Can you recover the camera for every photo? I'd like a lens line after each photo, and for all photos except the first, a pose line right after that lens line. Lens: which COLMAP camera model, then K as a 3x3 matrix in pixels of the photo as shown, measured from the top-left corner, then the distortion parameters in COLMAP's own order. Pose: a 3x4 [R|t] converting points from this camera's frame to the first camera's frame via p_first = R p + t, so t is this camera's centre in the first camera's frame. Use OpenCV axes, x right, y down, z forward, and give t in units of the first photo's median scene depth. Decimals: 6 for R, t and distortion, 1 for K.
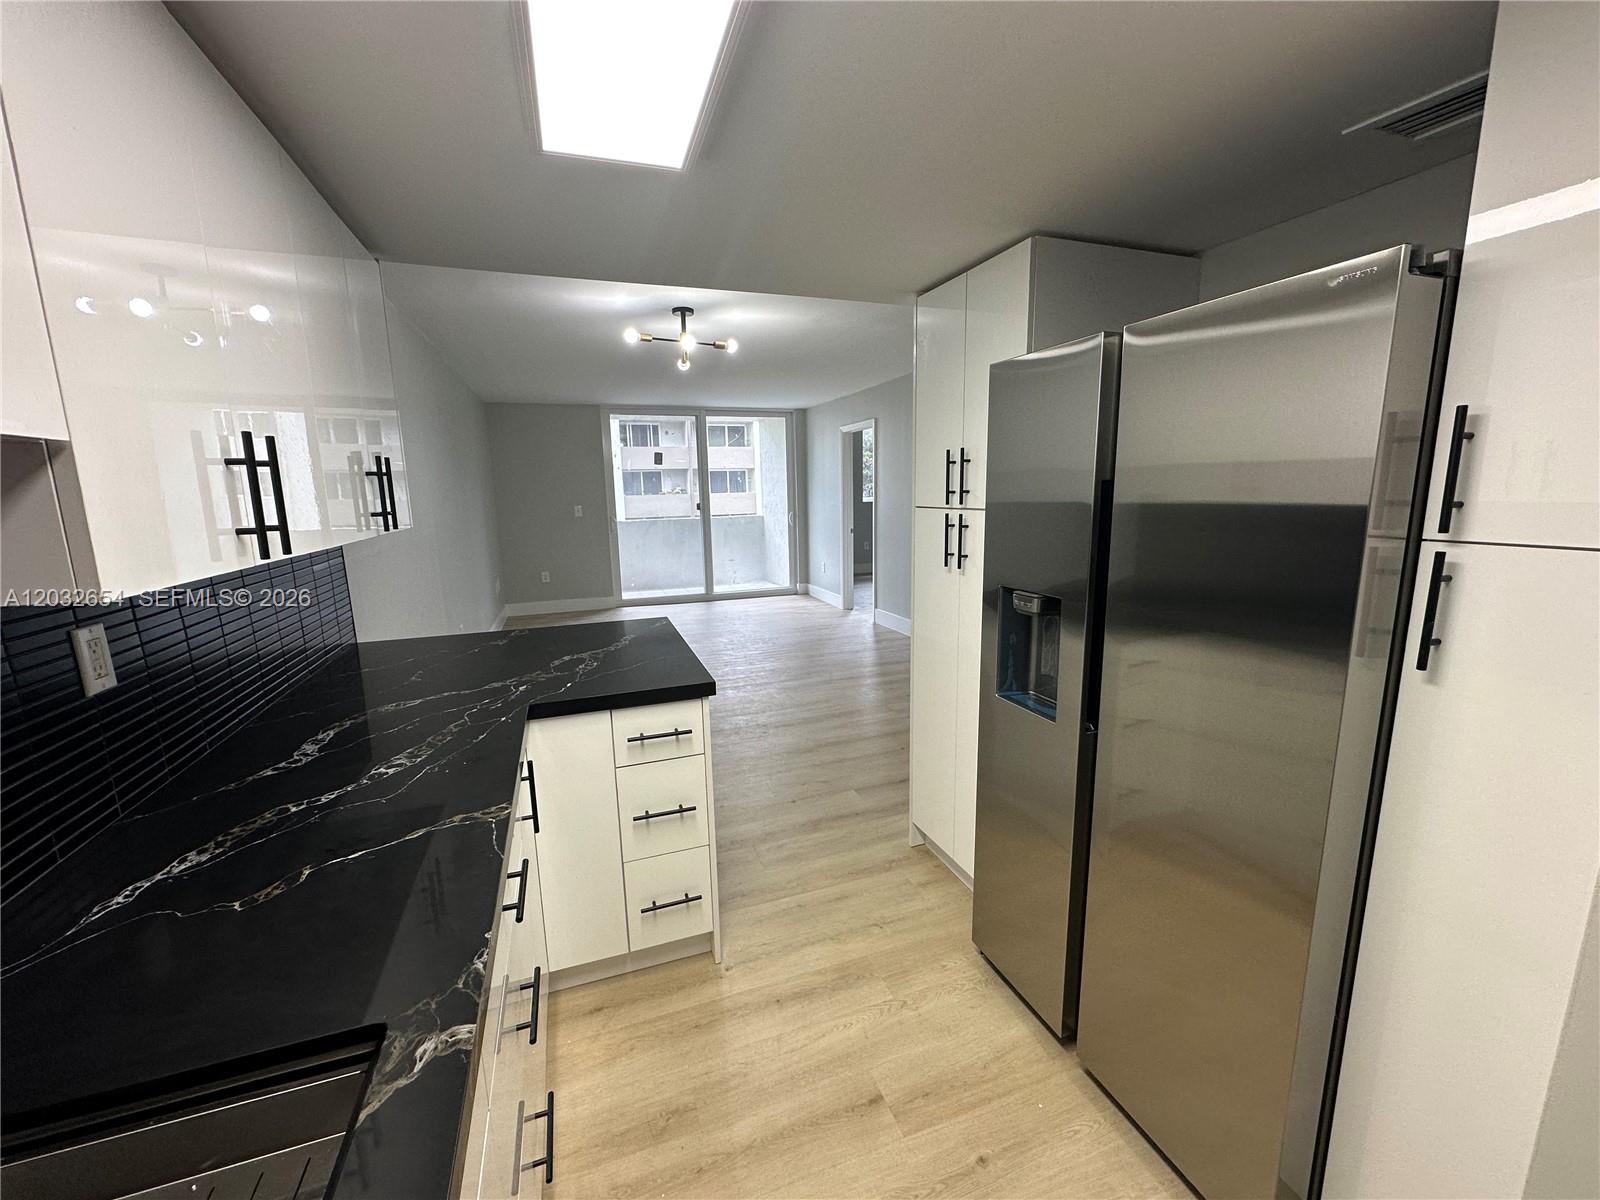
lens RADIAL K [[640.2, 0, 800.0], [0, 640.2, 600.0], [0, 0, 1]] dist [0.001120, -0.000006]
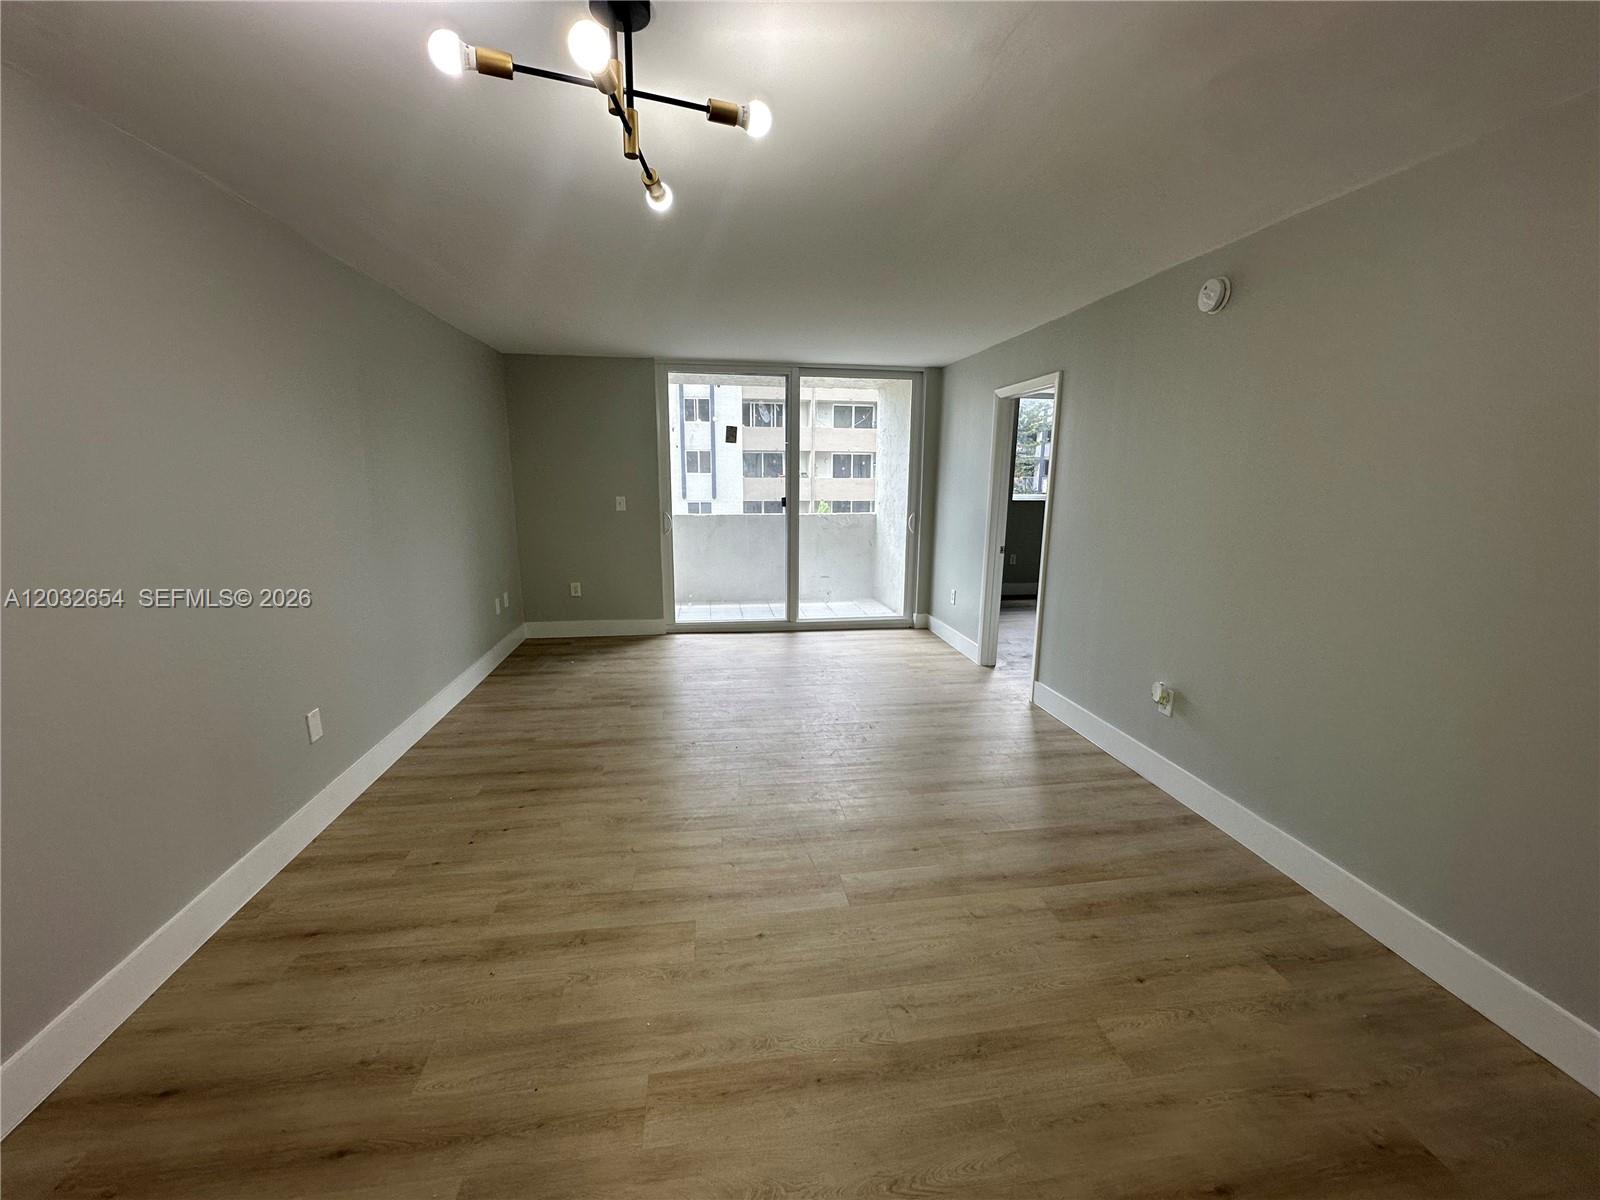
lens RADIAL K [[640.2, 0, 800.0], [0, 640.2, 600.0], [0, 0, 1]] dist [0.001120, -0.000006]
pose [[0.980392, 0.065974, -0.185686, 0.002698], [-0.061440, 0.997658, 0.030075, -0.057829], [0.187235, -0.018077, 0.982149, 0.285374]]
